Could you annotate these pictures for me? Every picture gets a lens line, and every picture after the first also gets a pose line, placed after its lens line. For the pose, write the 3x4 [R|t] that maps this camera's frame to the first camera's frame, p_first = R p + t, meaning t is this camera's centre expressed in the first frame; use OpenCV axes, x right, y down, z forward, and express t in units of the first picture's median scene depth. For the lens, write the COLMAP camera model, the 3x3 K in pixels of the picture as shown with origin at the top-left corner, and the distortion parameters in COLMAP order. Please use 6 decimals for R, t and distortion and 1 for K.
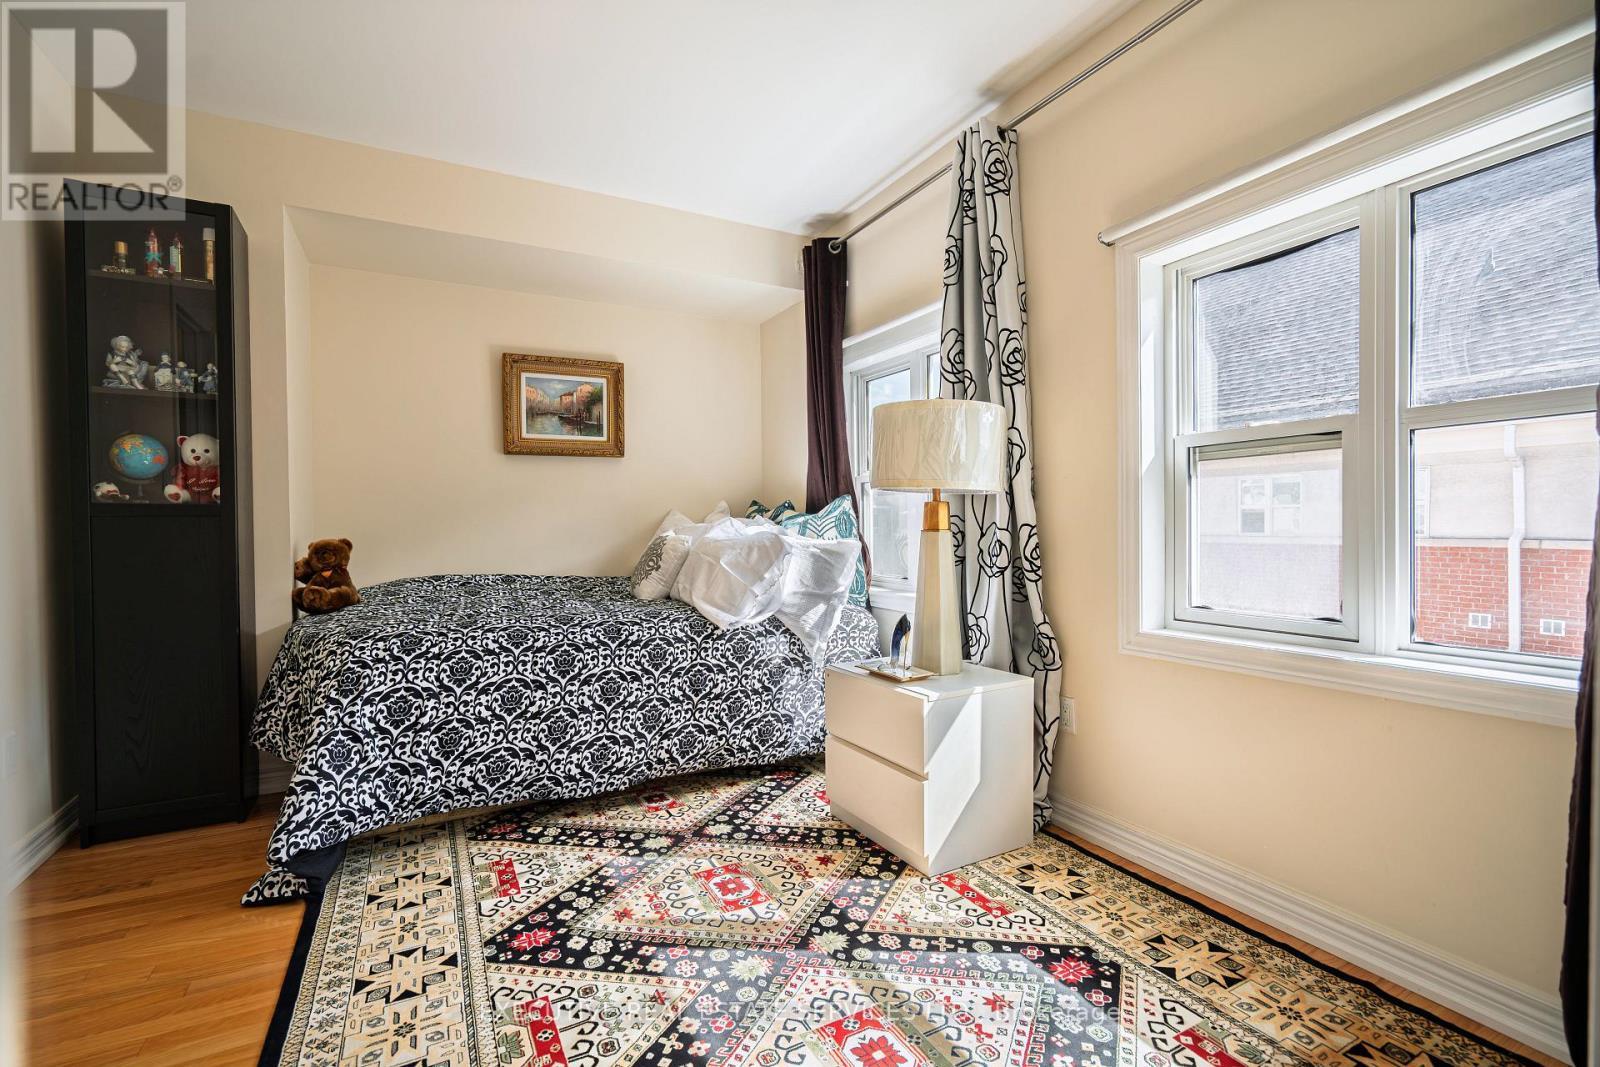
lens RADIAL K [[714.4, 0, 795.5], [0, 714.4, 533.5], [0, 0, 1]] dist [-0.004350, 0.000875]
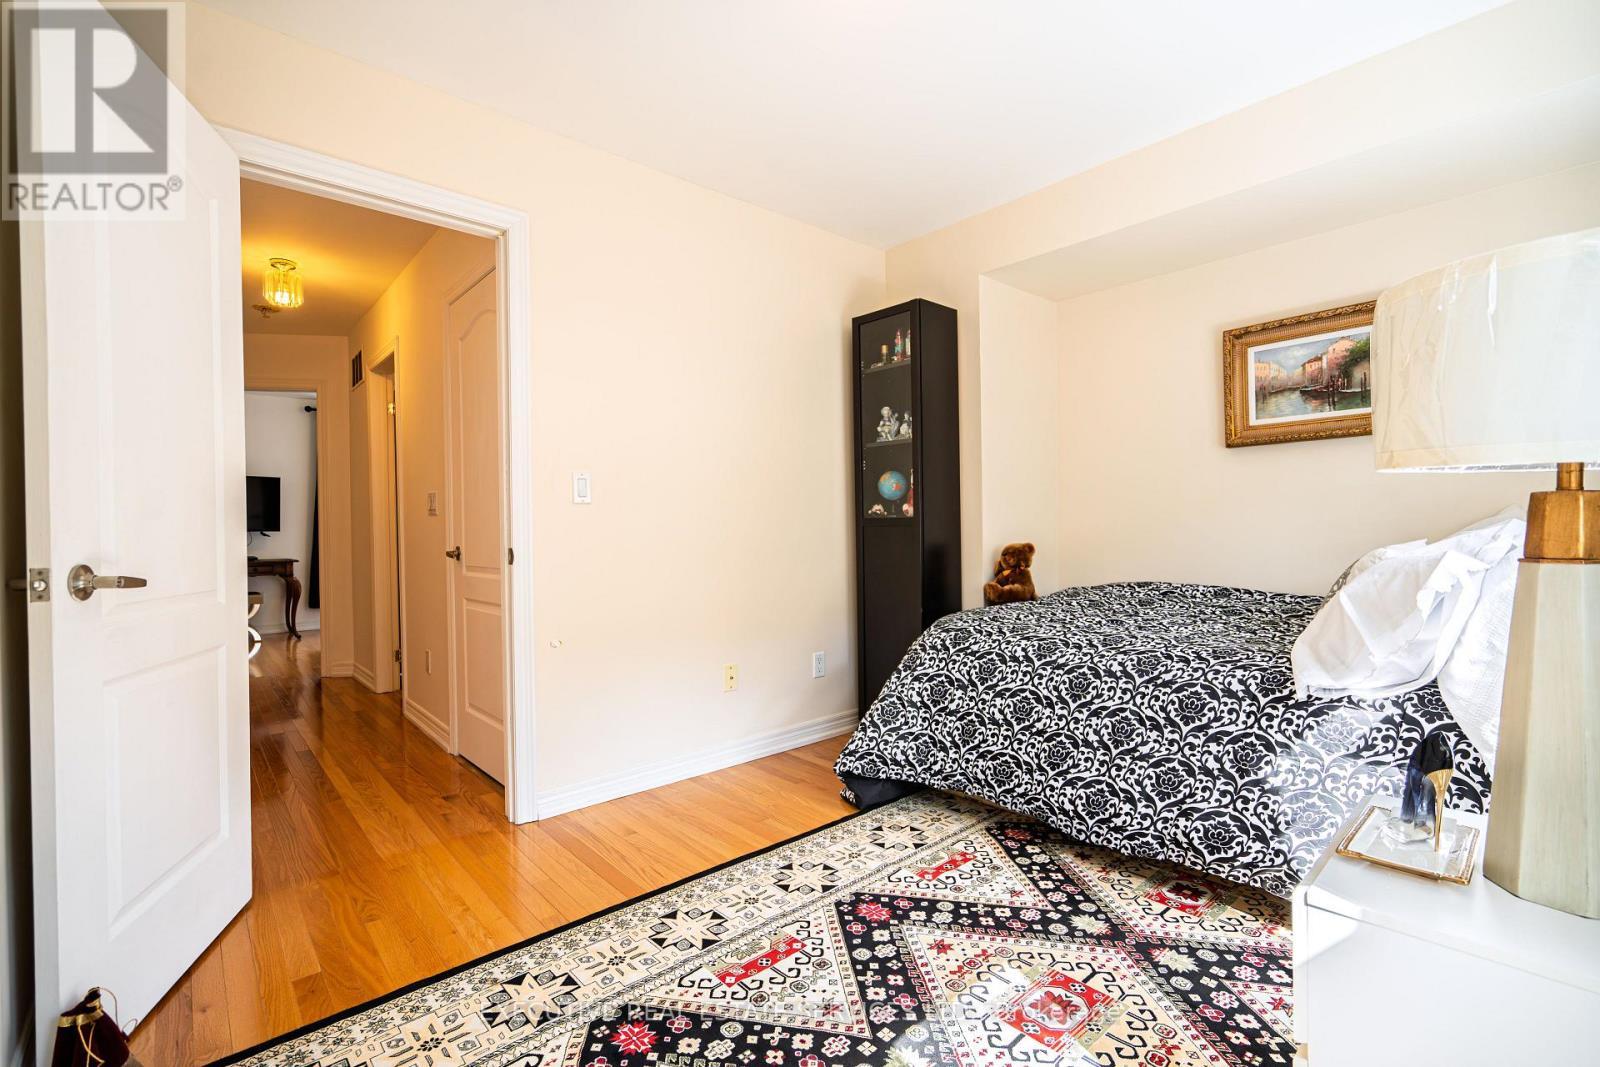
lens RADIAL K [[716.5, 0, 800.5], [0, 716.5, 540.7], [0, 0, 1]] dist [-0.000753, 0.000555]
pose [[0.234972, 0.017620, -0.971842, 0.482561], [-0.004702, 0.999845, 0.016991, -0.017720], [0.971991, 0.000577, 0.235018, 0.450395]]
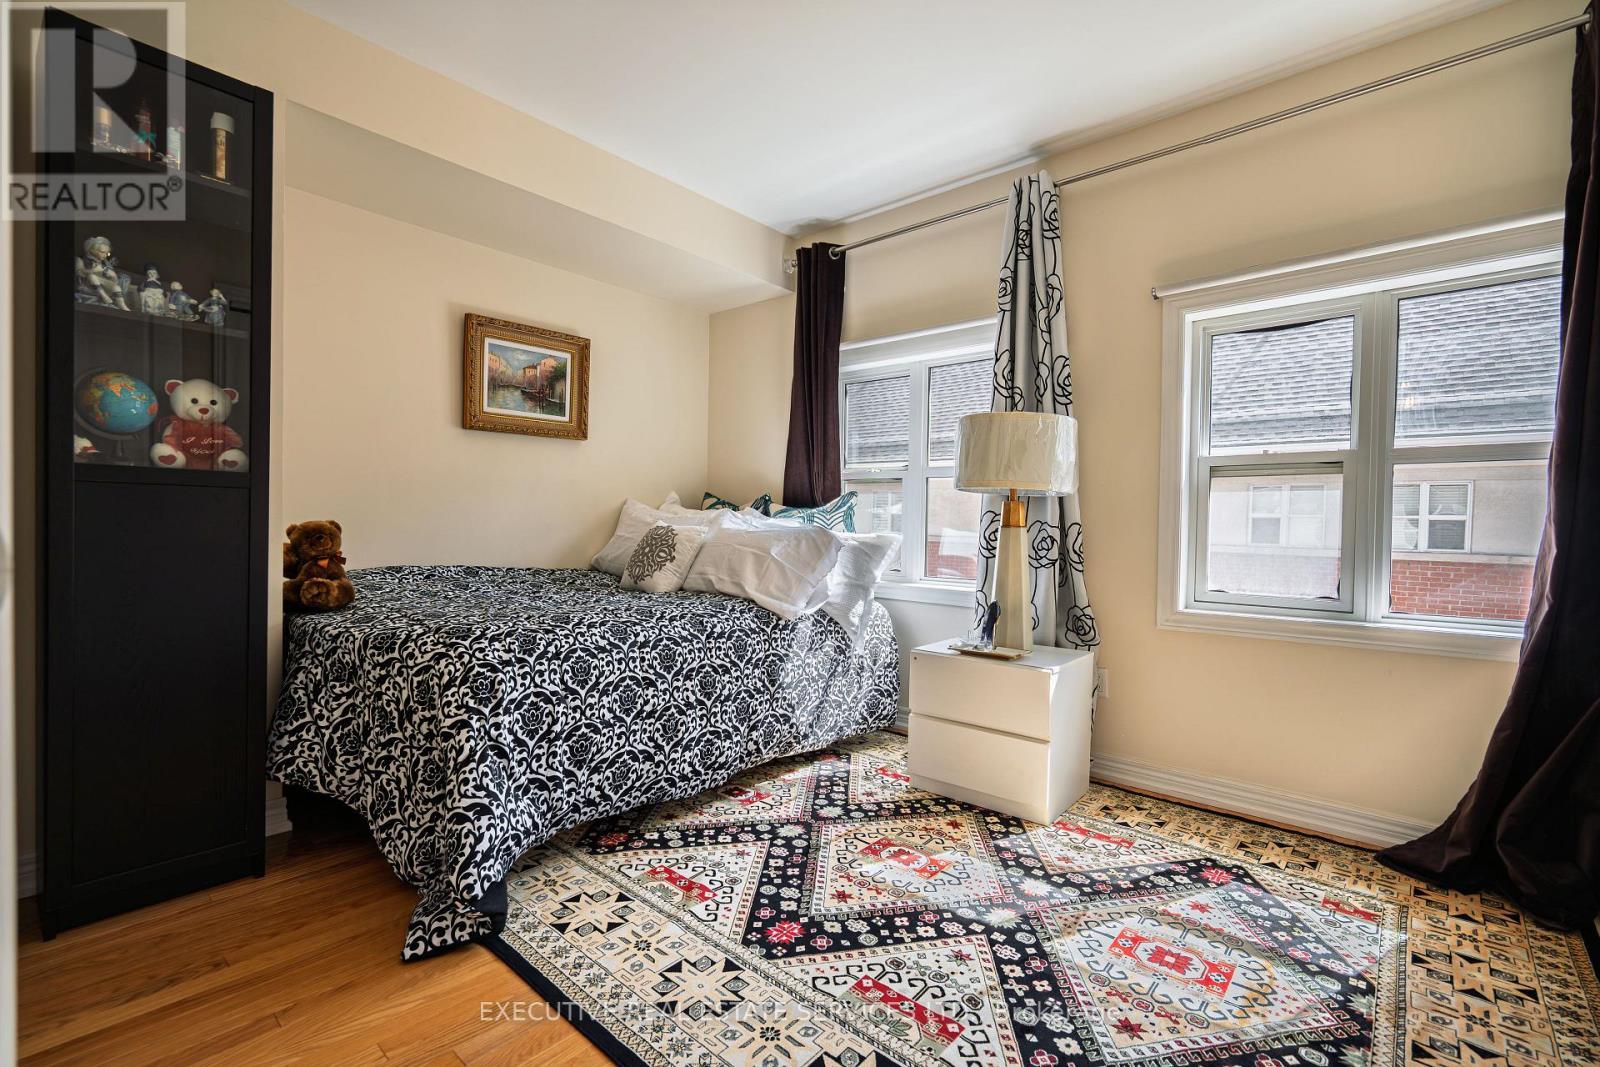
lens RADIAL K [[714.4, 0, 795.5], [0, 714.4, 533.5], [0, 0, 1]] dist [-0.004350, 0.000875]
pose [[0.935064, 0.019042, 0.353967, -0.512509], [-0.021100, 0.999775, 0.001957, 0.011093], [-0.353850, -0.009299, 0.935256, 0.055477]]
